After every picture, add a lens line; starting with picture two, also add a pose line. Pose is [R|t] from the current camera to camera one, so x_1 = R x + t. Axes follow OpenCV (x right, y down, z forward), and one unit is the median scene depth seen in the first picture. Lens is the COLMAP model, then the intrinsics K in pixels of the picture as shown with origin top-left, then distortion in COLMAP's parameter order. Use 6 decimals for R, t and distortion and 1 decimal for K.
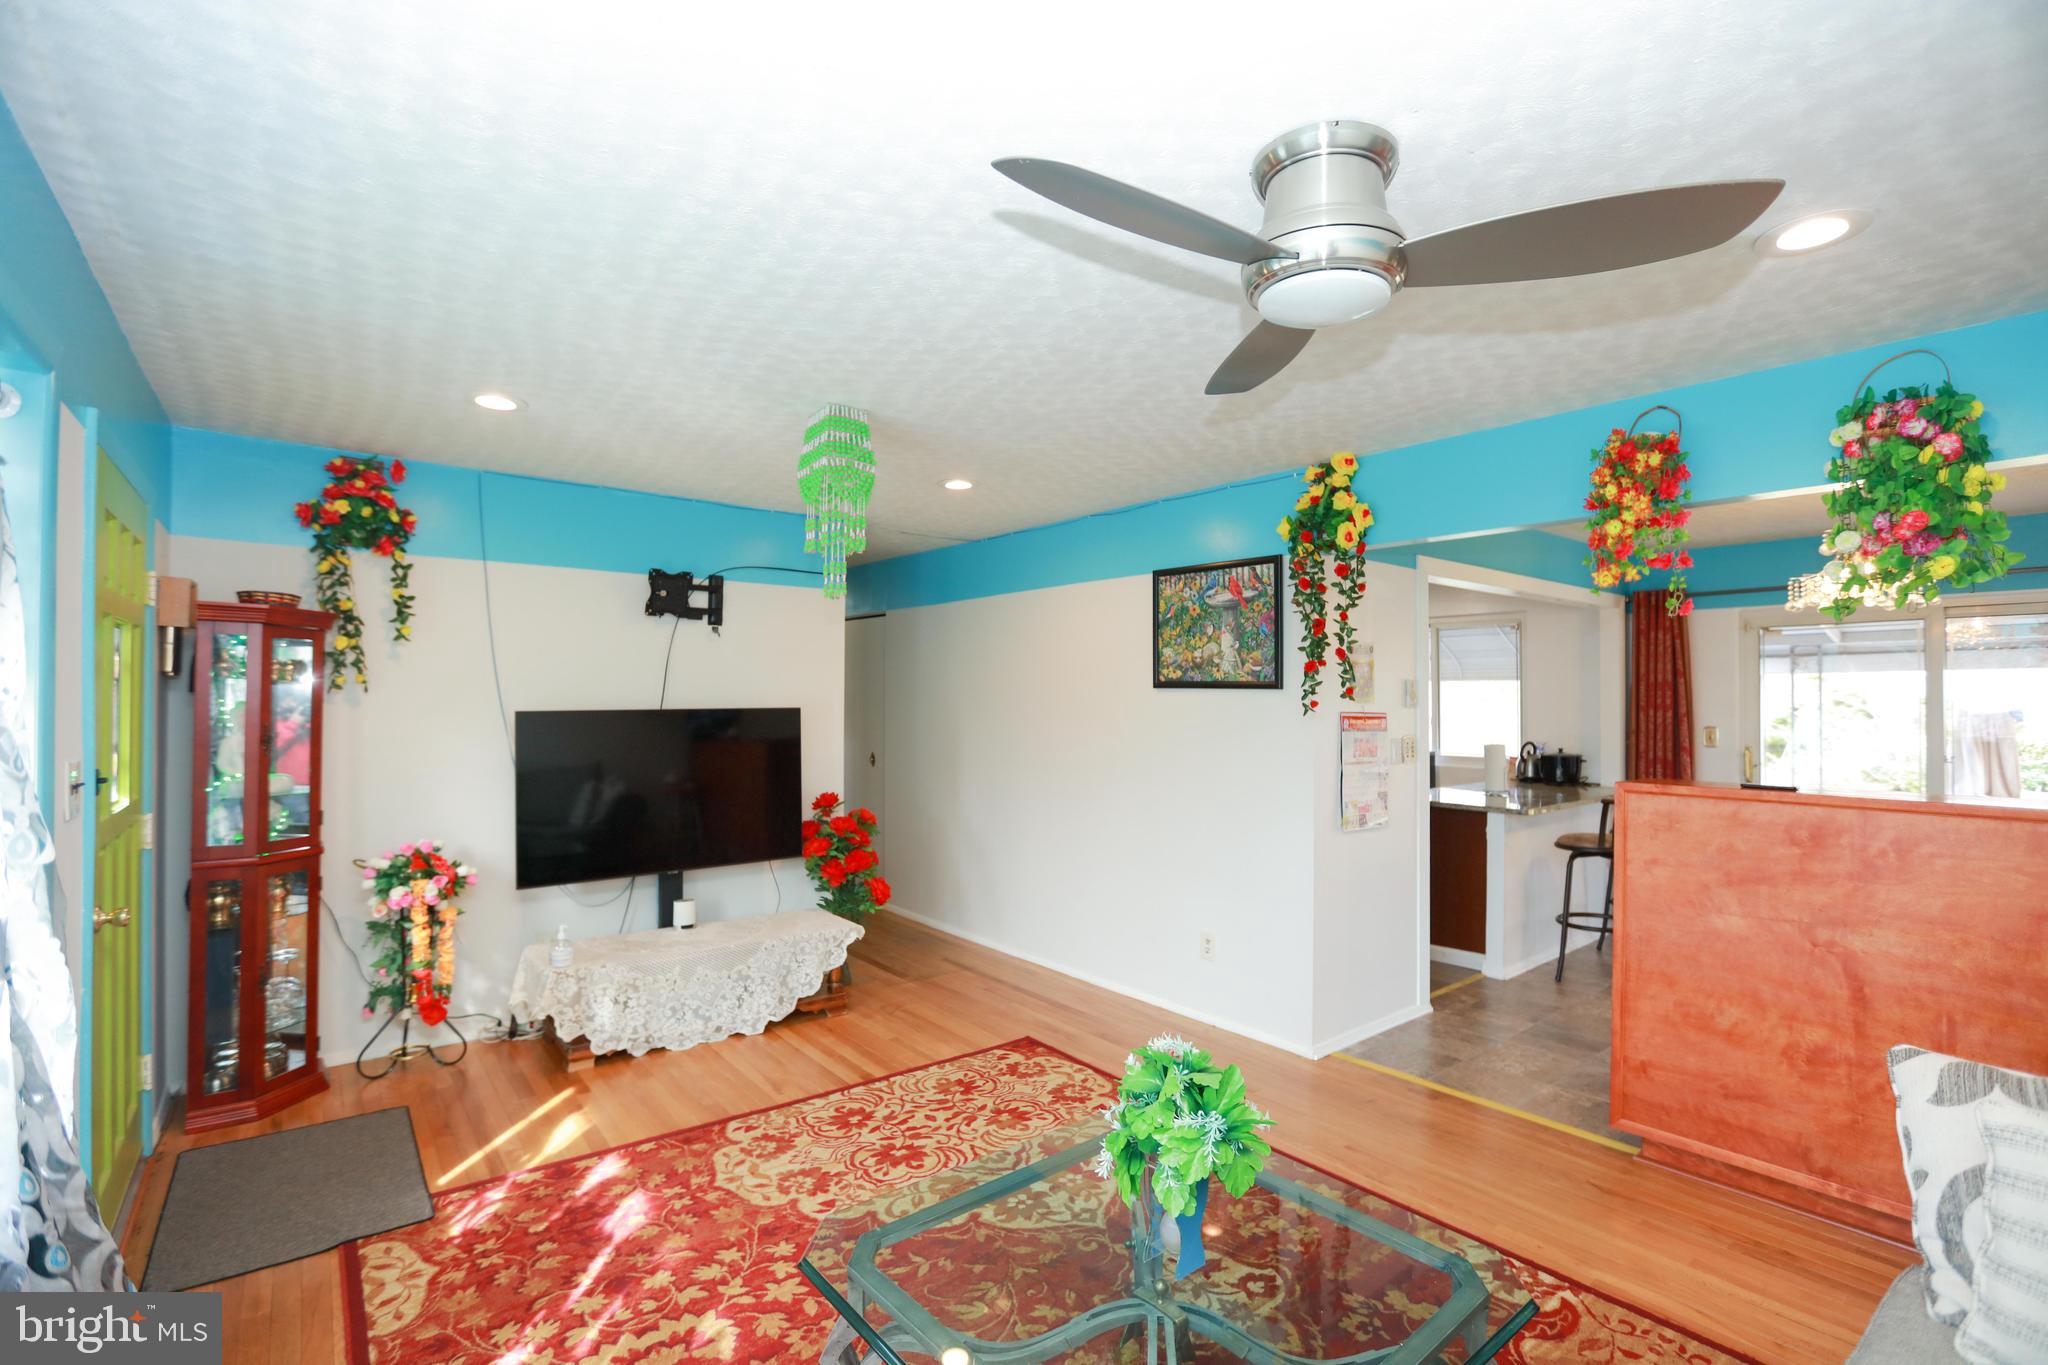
lens RADIAL K [[923.3, 0, 1026.5], [0, 923.3, 686.8], [0, 0, 1]] dist [-0.025533, 0.000312]
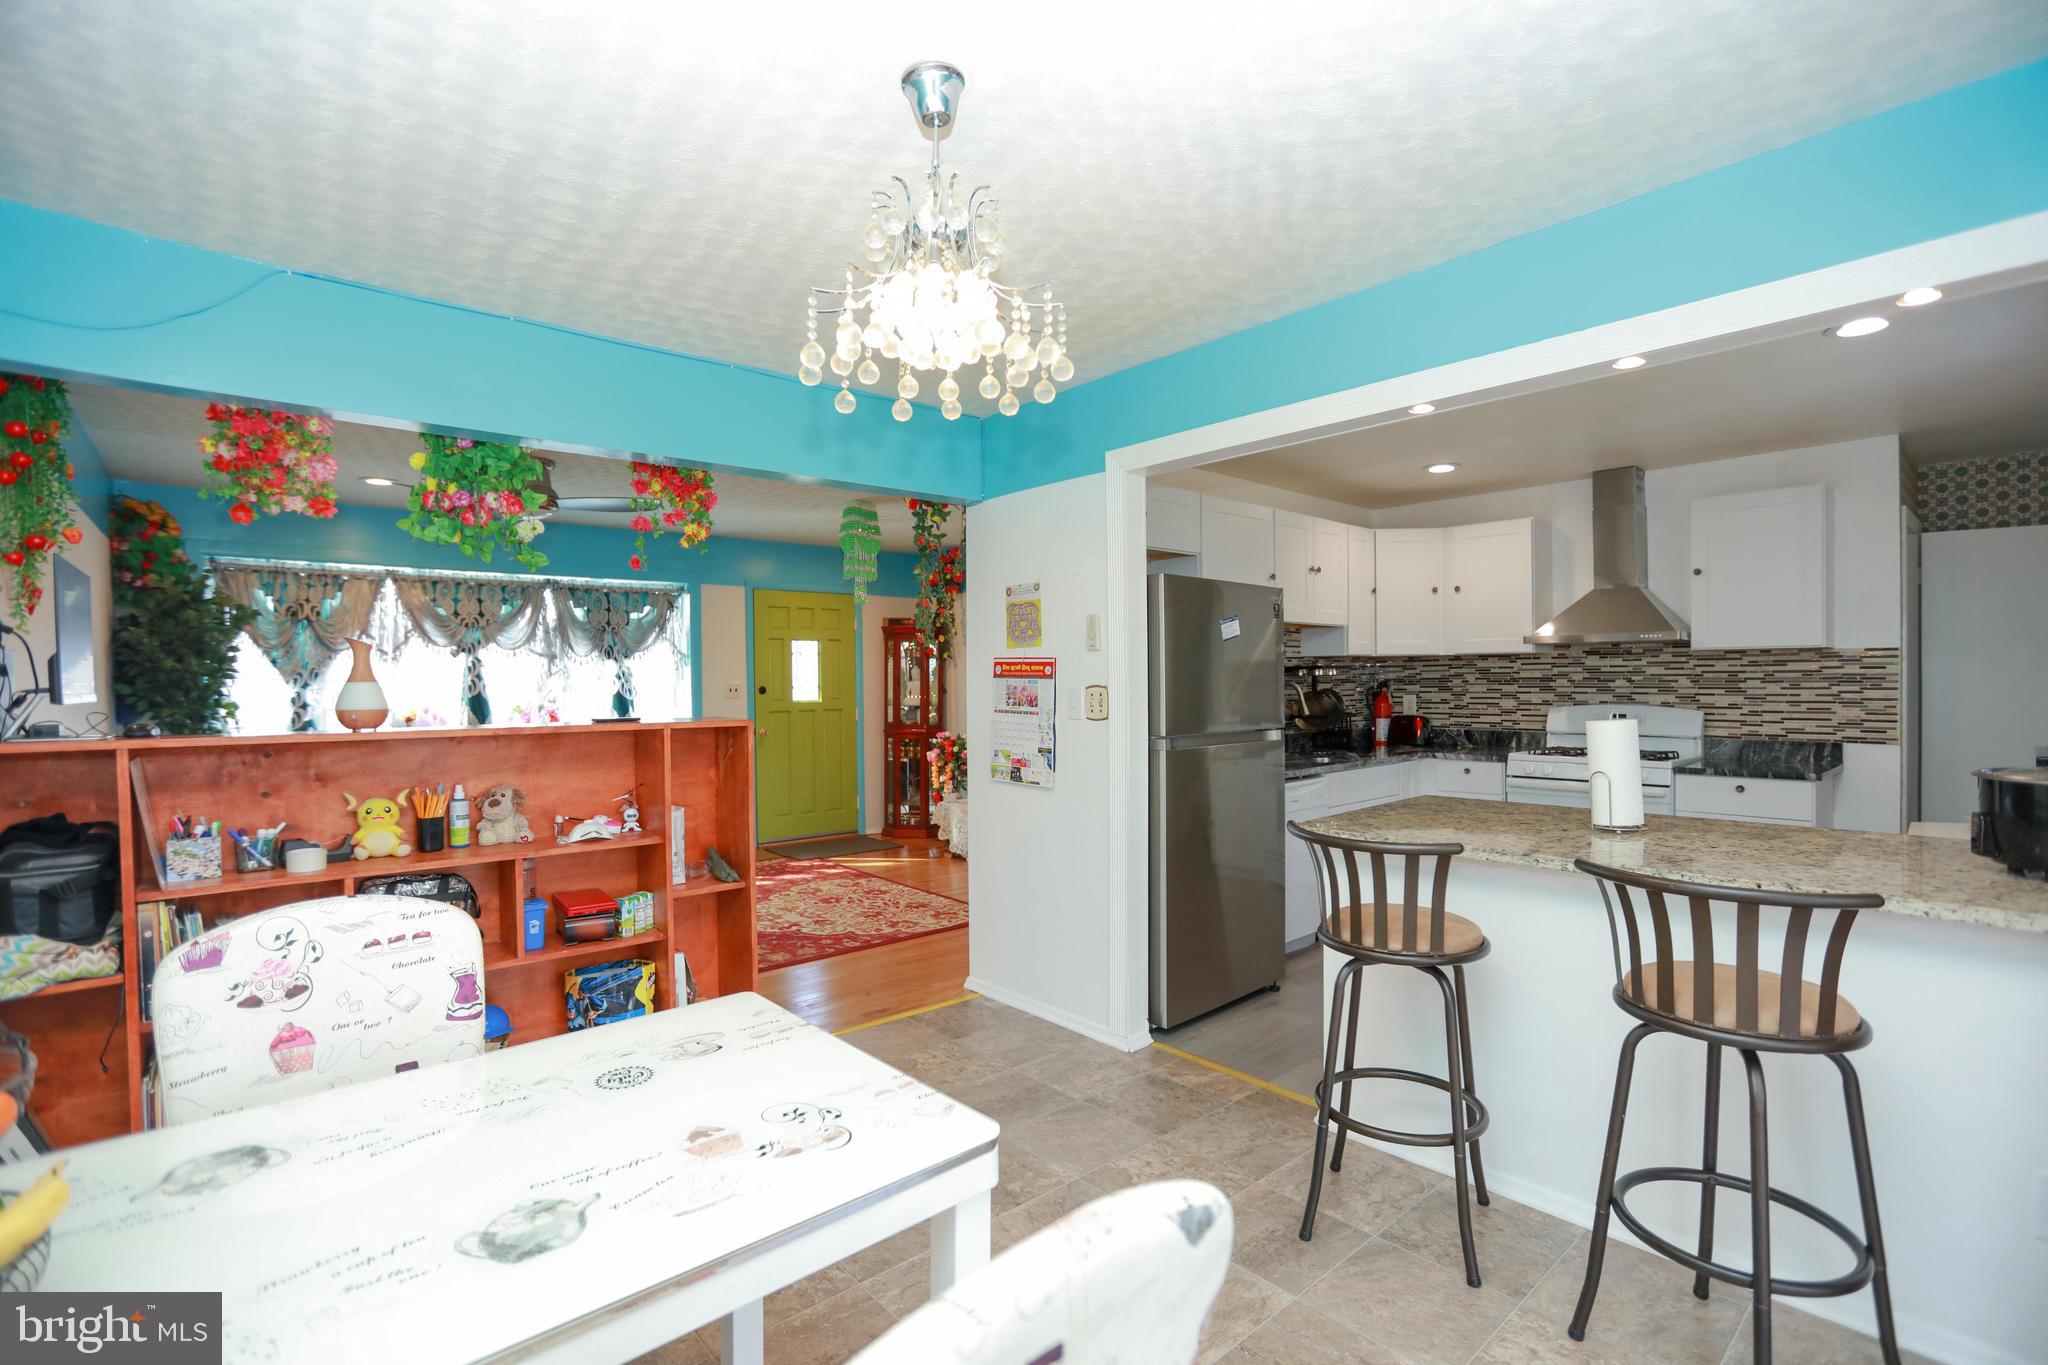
lens RADIAL K [[923.3, 0, 1032.0], [0, 923.3, 681.4], [0, 0, 1]] dist [-0.025533, 0.000312]
pose [[0.051887, -0.003278, -0.998648, 1.452098], [0.024585, 0.999696, -0.002004, 0.059510], [0.998350, -0.024448, 0.051952, 1.080958]]
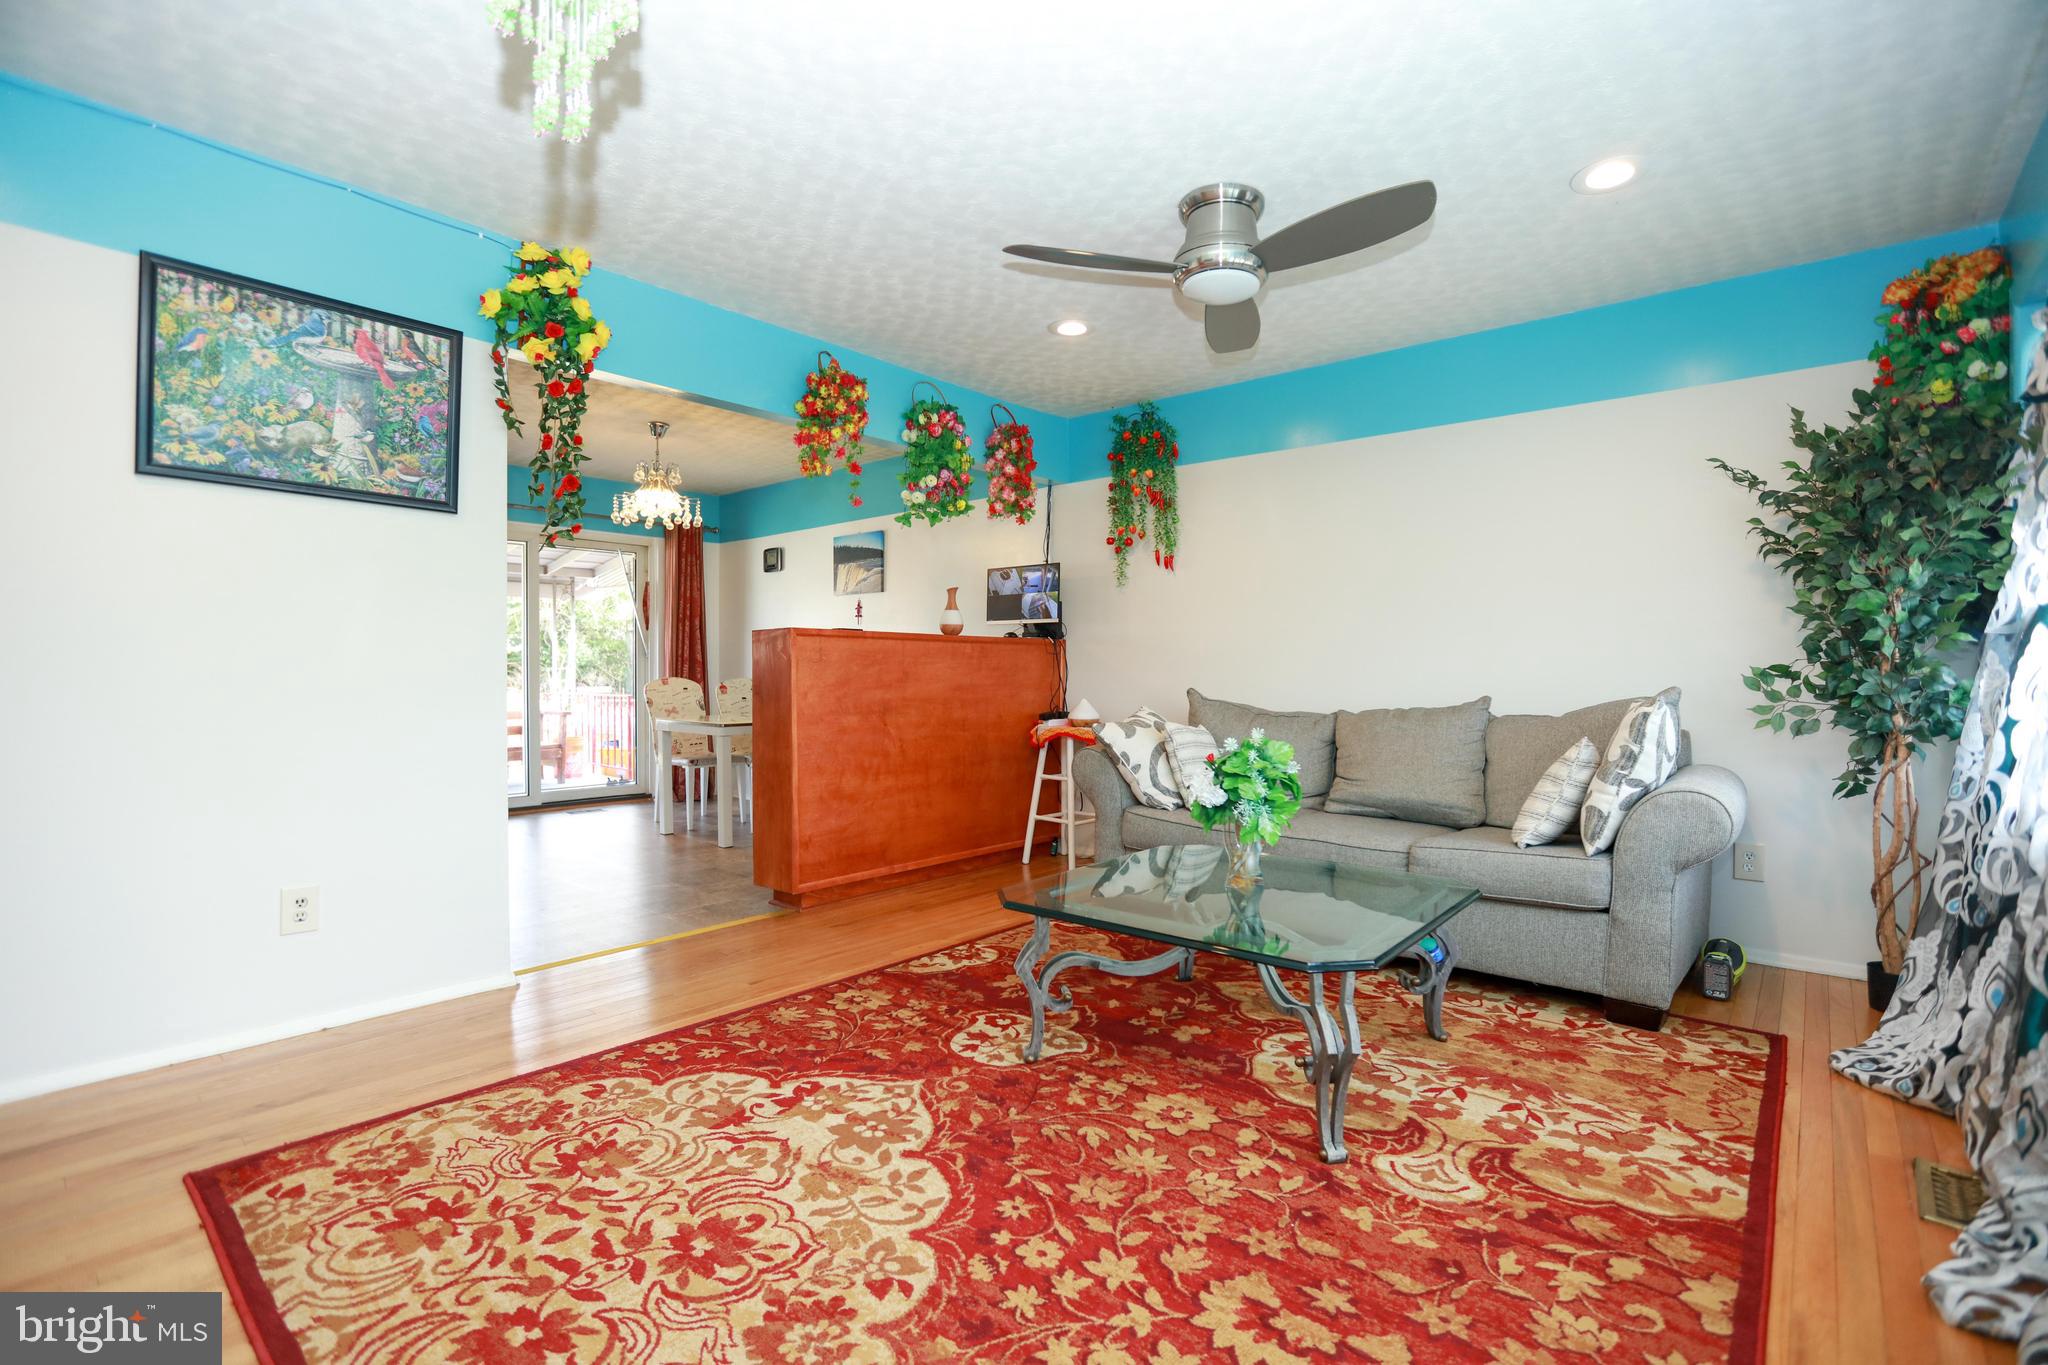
lens RADIAL K [[923.3, 0, 1026.5], [0, 923.3, 677.7], [0, 0, 1]] dist [-0.025533, 0.000312]
pose [[-0.184060, -0.013337, 0.982825, -0.580121], [-0.022554, 0.999702, 0.009342, 0.127760], [-0.982656, -0.020447, -0.184306, 0.748781]]
